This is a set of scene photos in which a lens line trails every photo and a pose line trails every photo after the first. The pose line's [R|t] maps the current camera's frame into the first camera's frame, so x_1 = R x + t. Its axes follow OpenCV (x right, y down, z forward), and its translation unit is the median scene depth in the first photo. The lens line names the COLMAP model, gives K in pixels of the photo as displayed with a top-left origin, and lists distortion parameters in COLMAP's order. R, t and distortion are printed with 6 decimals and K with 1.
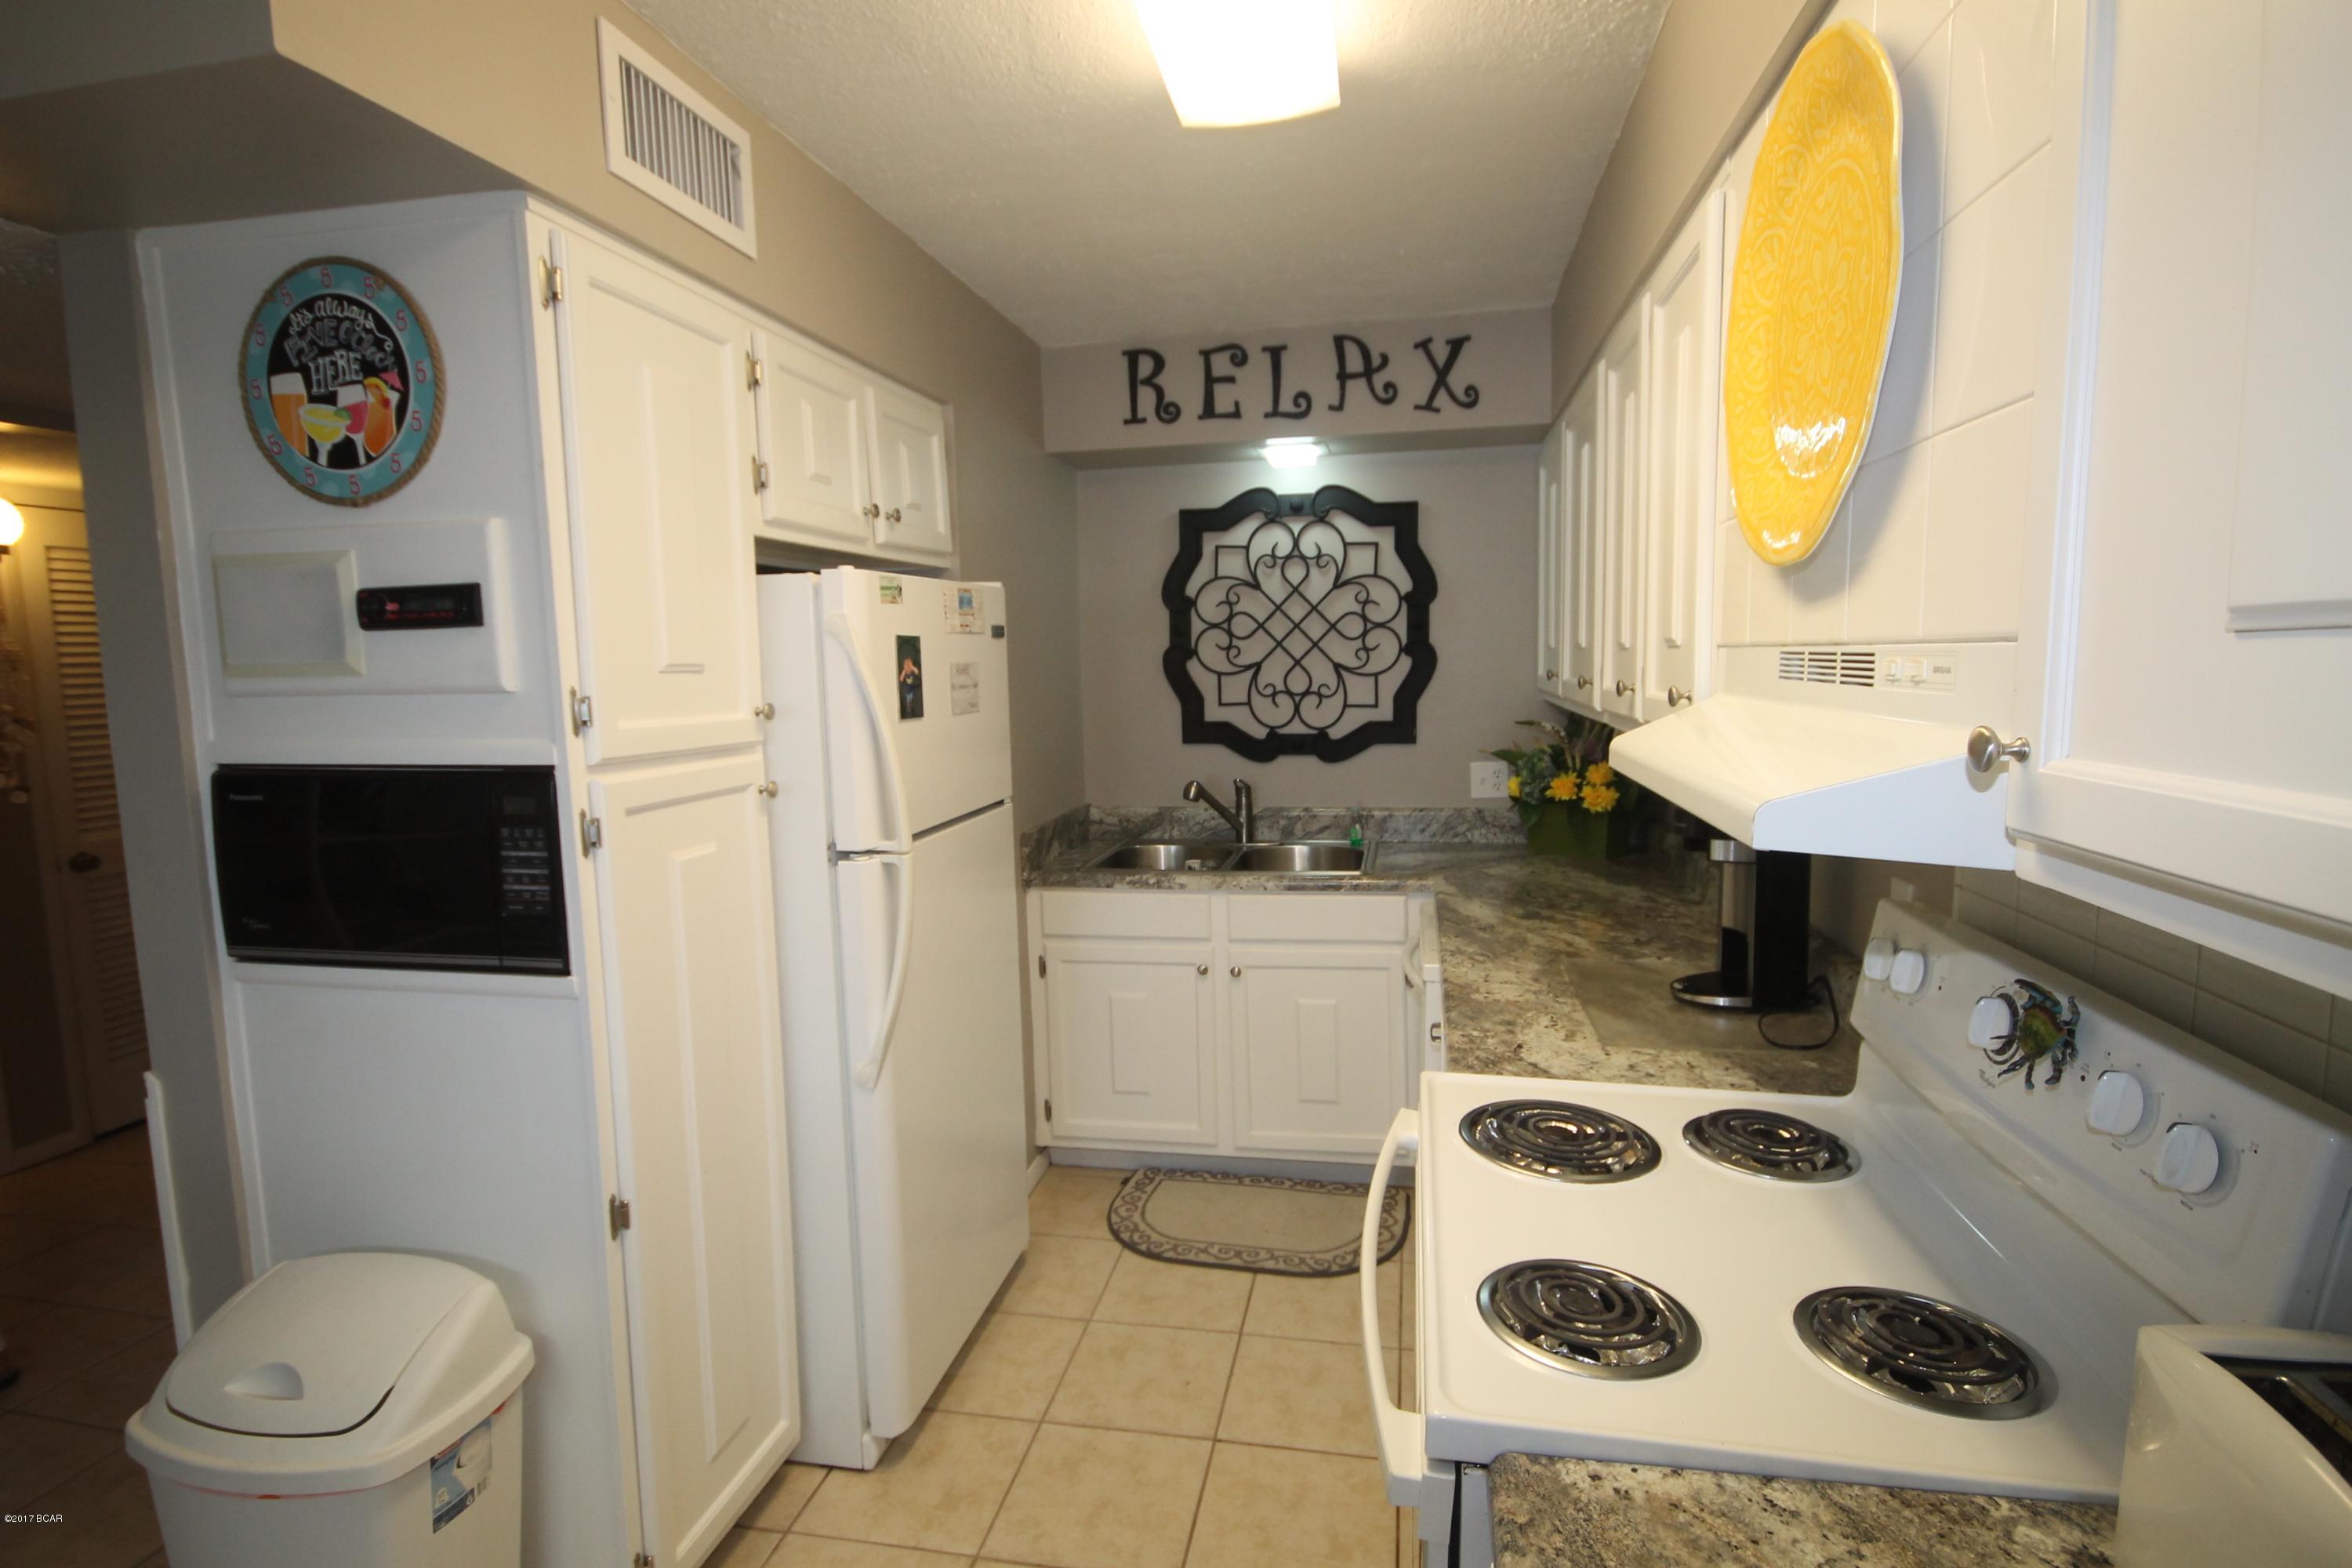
lens RADIAL K [[1129.8, 0, 1206.6], [0, 1129.8, 779.7], [0, 0, 1]] dist [-0.000975, 0.000672]
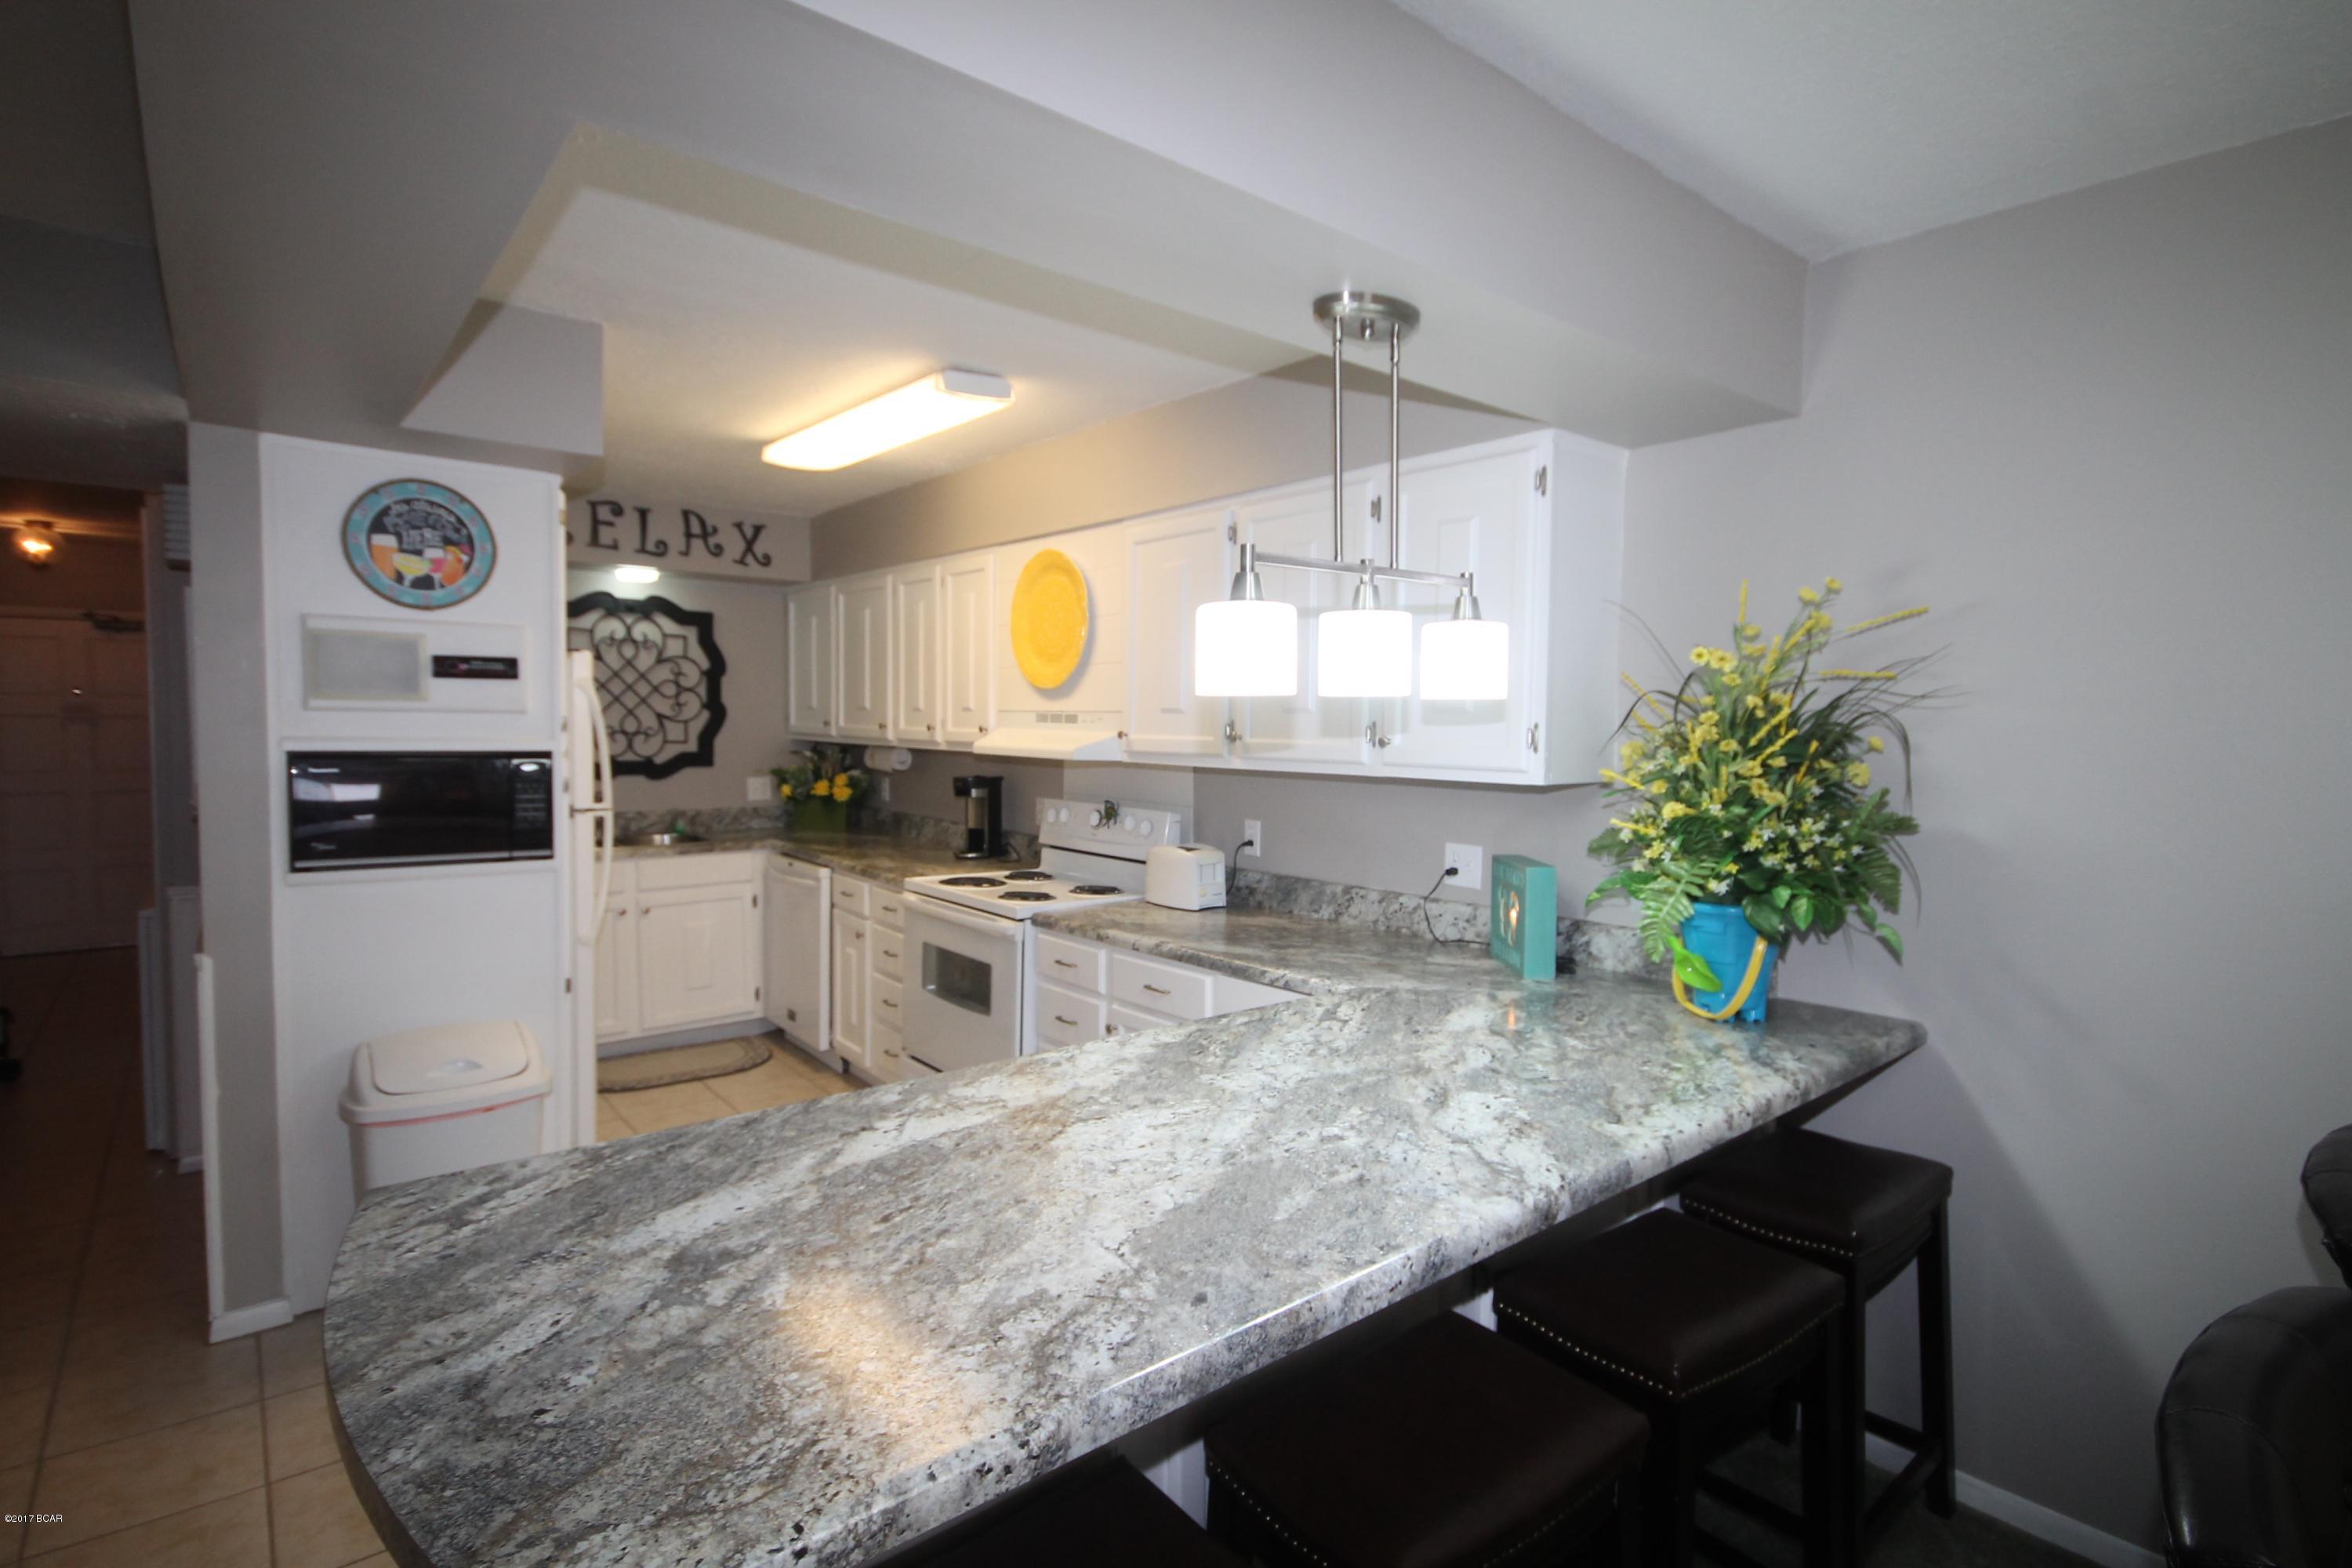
lens RADIAL K [[1143.0, 0, 1198.7], [0, 1143.0, 786.9], [0, 0, 1]] dist [0.000986, 0.000262]
pose [[0.624068, -0.017882, 0.781165, -0.689293], [0.058131, 0.998030, -0.023595, 0.078718], [-0.779204, 0.060135, 0.623878, -0.546316]]
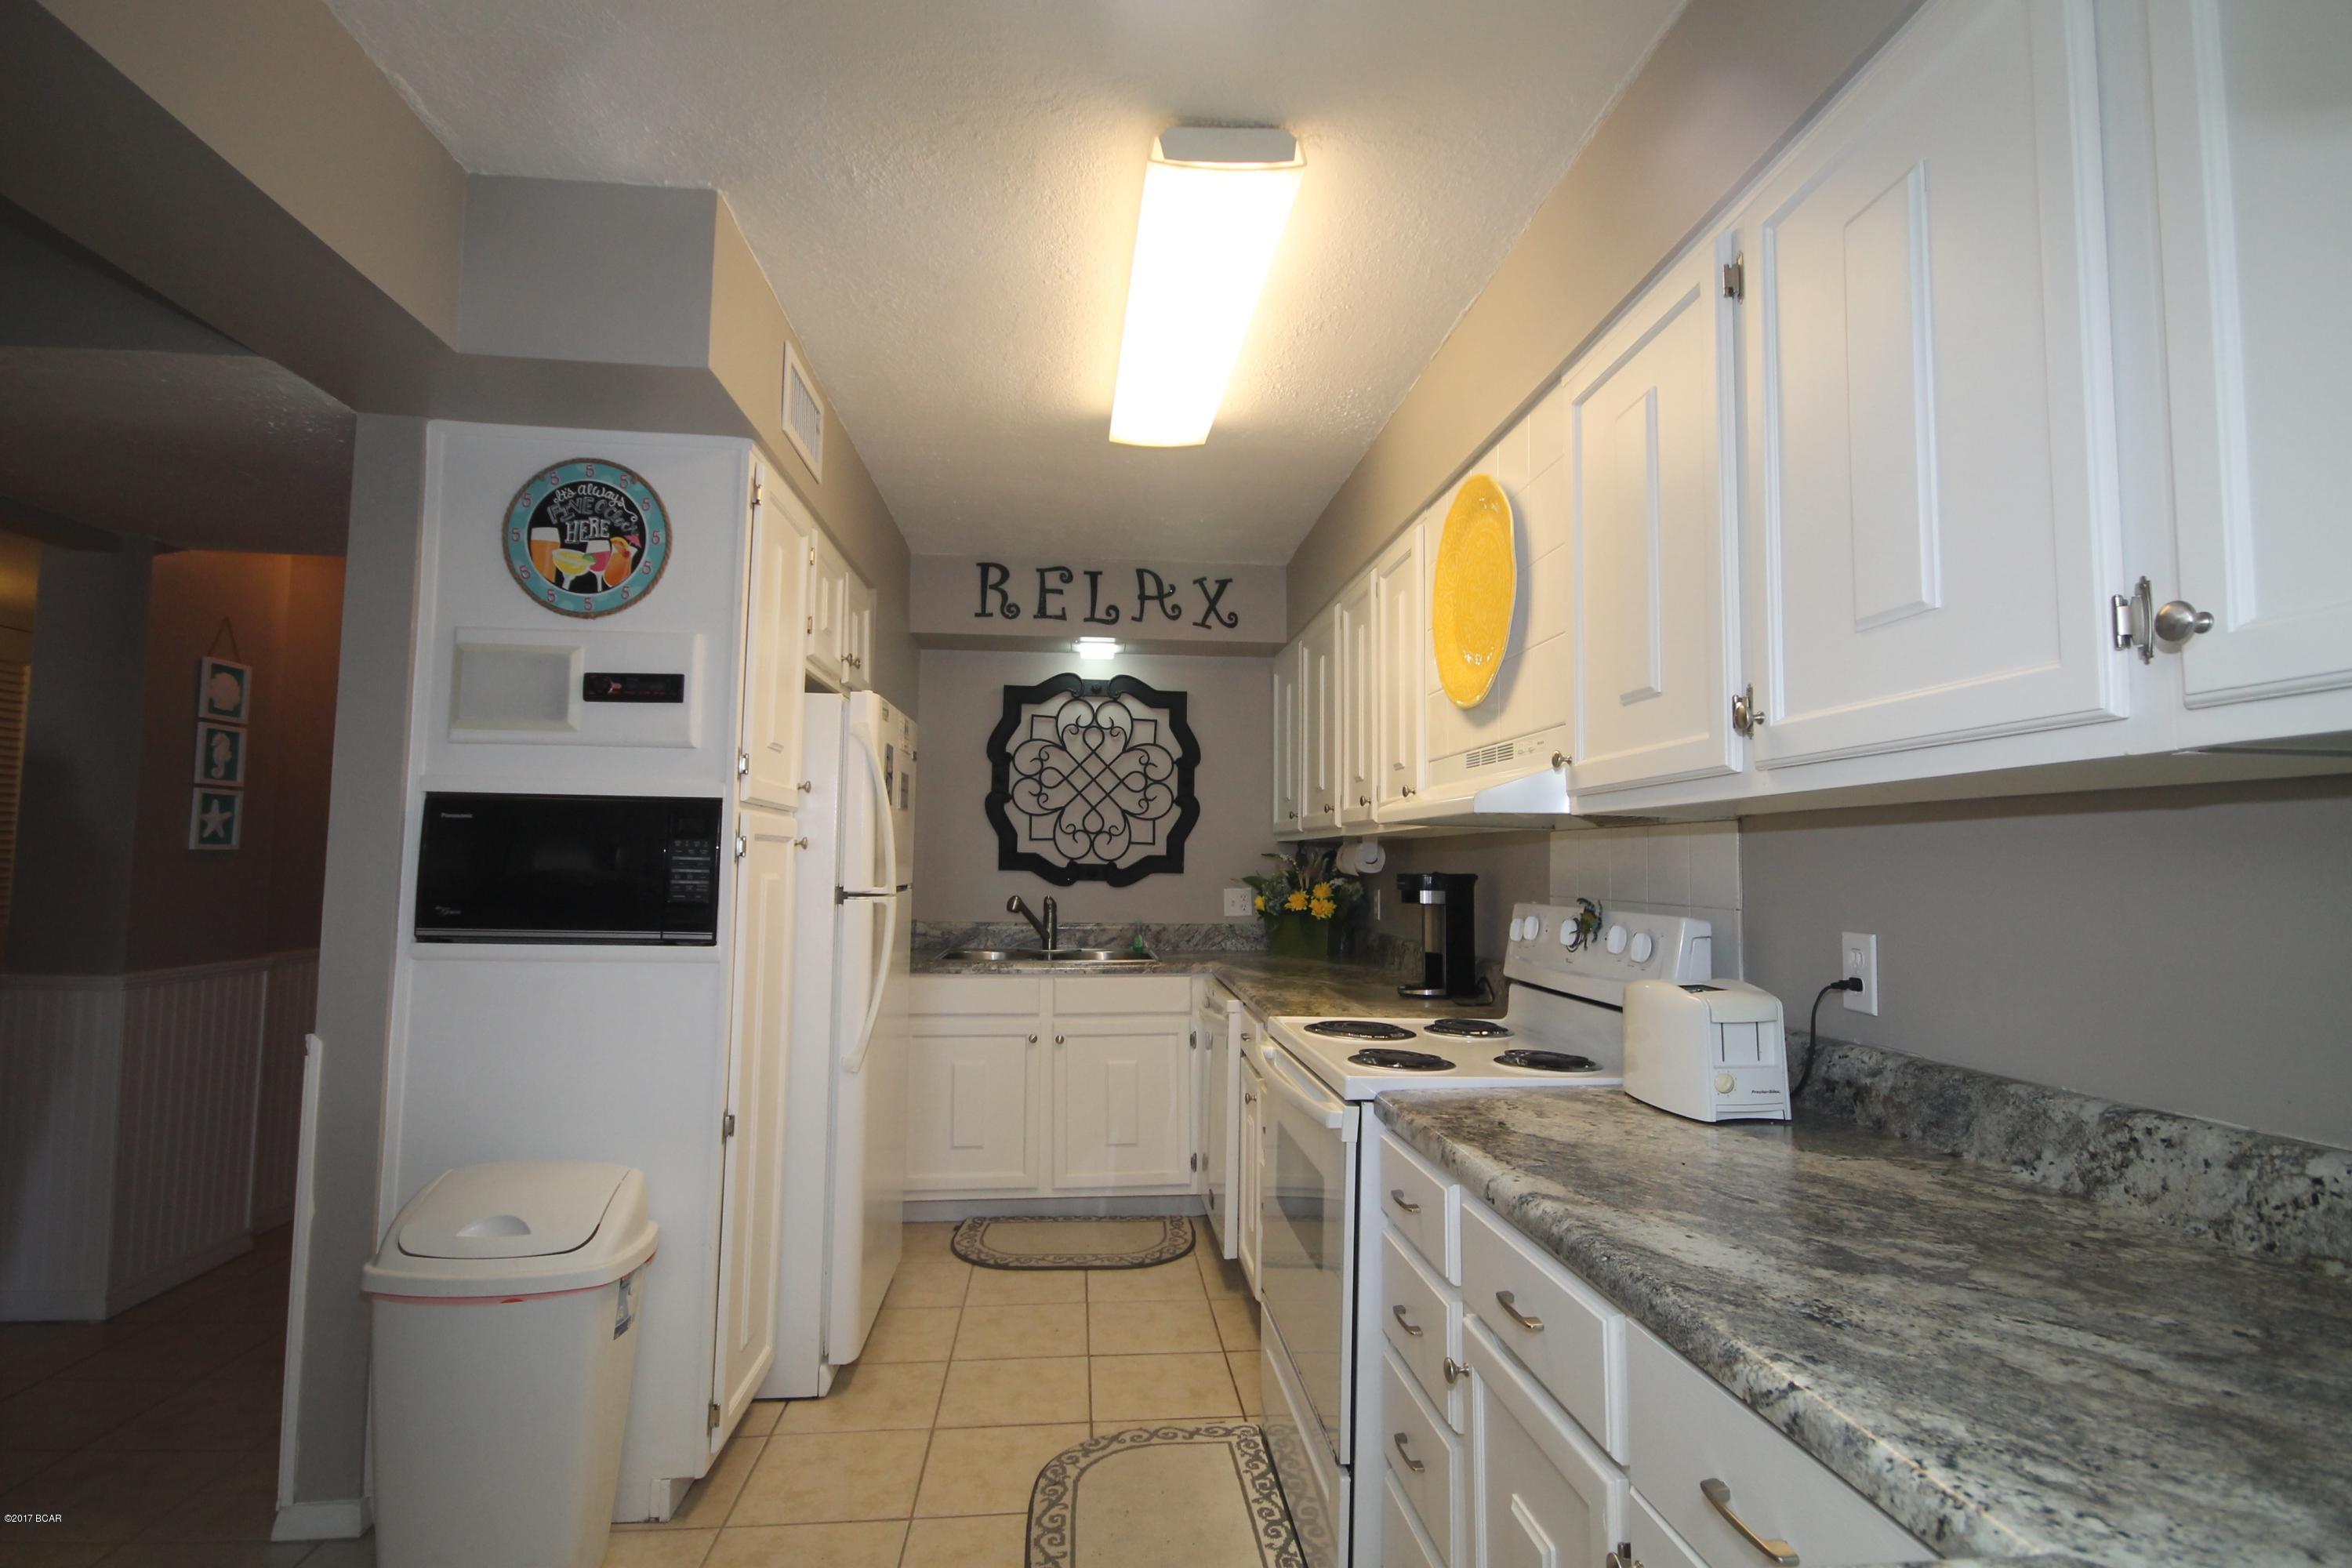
lens RADIAL K [[1143.0, 0, 1198.7], [0, 1143.0, 786.9], [0, 0, 1]] dist [0.000986, 0.000262]
pose [[0.957098, 0.049649, 0.285478, -0.195702], [0.002163, 0.983960, -0.178377, 0.115170], [-0.289755, 0.171342, 0.941639, -0.283172]]
